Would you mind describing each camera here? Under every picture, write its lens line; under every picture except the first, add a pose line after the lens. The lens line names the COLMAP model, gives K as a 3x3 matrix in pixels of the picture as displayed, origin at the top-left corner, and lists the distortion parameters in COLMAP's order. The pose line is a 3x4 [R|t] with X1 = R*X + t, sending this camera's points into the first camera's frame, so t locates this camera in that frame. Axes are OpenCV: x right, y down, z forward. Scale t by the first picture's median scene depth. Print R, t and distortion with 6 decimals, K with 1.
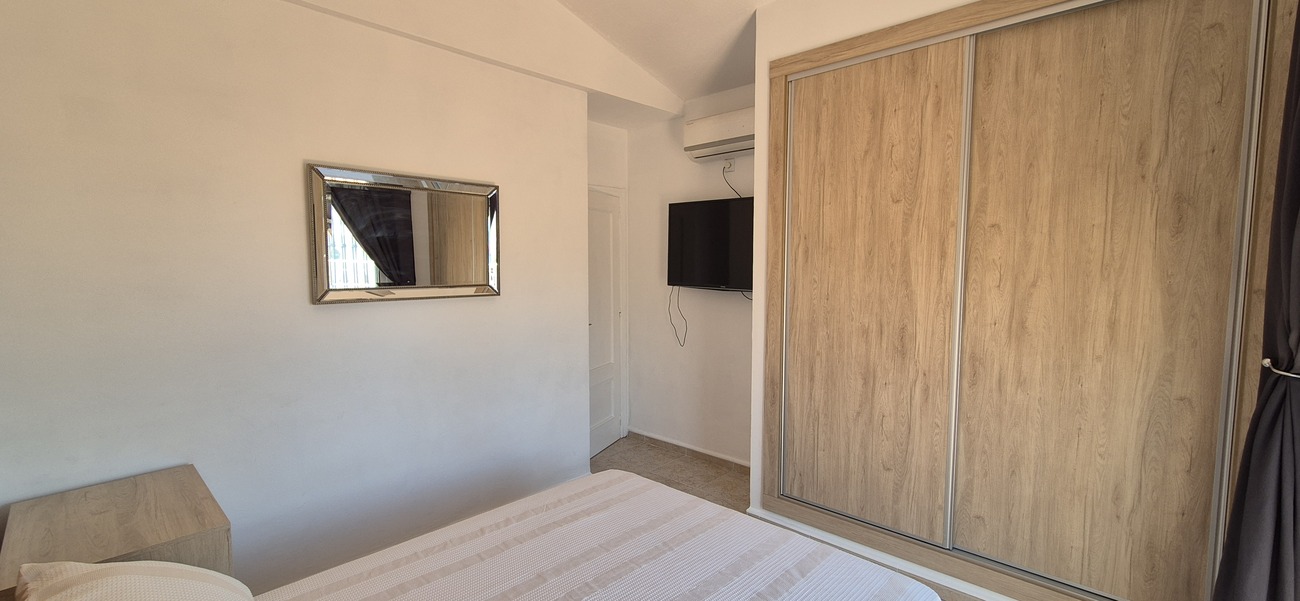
lens RADIAL K [[534.1, 0, 652.1], [0, 534.1, 303.6], [0, 0, 1]] dist [-0.000227, 0.000570]
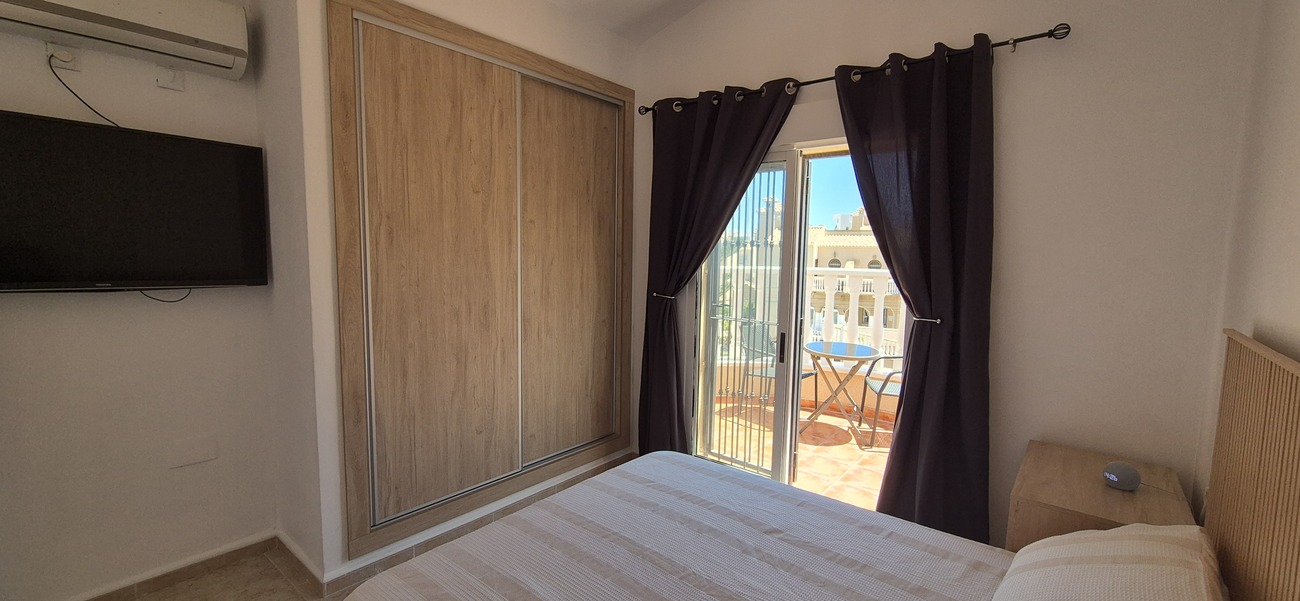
lens RADIAL K [[534.1, 0, 652.1], [0, 534.1, 303.6], [0, 0, 1]] dist [-0.000227, 0.000570]
pose [[-0.069881, -0.099433, 0.992587, -0.694594], [0.058978, 0.992868, 0.103613, -0.054649], [-0.995810, 0.065782, -0.063518, 0.722550]]
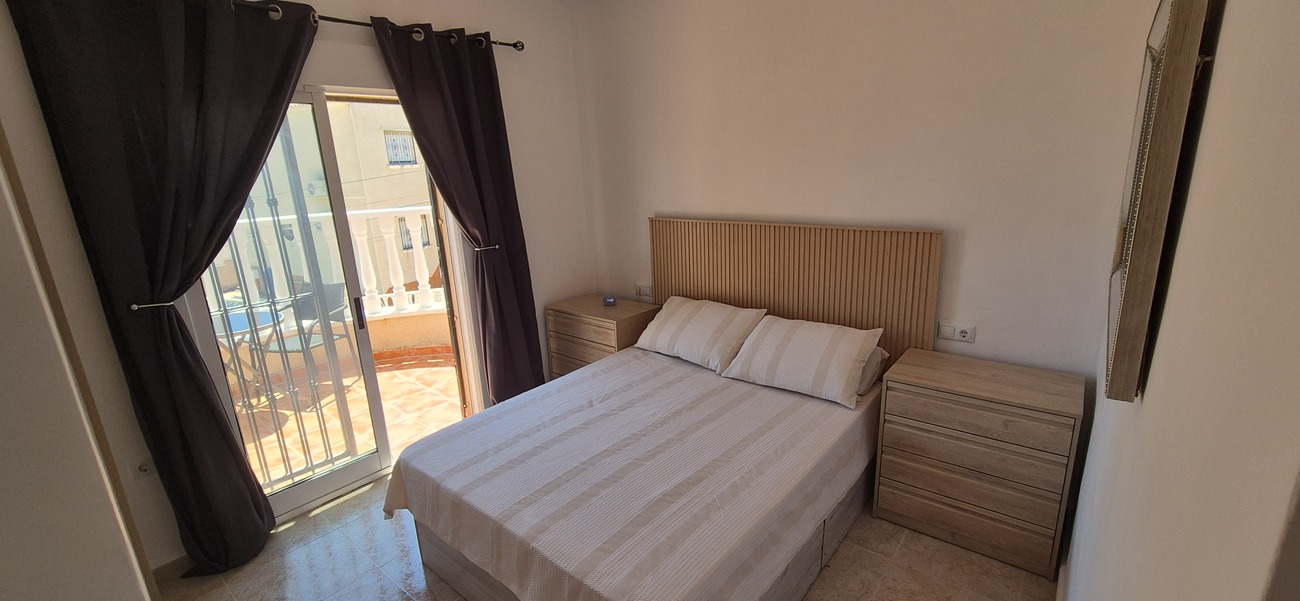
lens RADIAL K [[538.8, 0, 657.8], [0, 538.8, 302.4], [0, 0, 1]] dist [-0.001233, 0.000010]
pose [[-0.996810, 0.058471, -0.054316, -0.064352], [0.037835, 0.945486, 0.323457, -0.180116], [0.070268, 0.320371, -0.944683, 1.494043]]
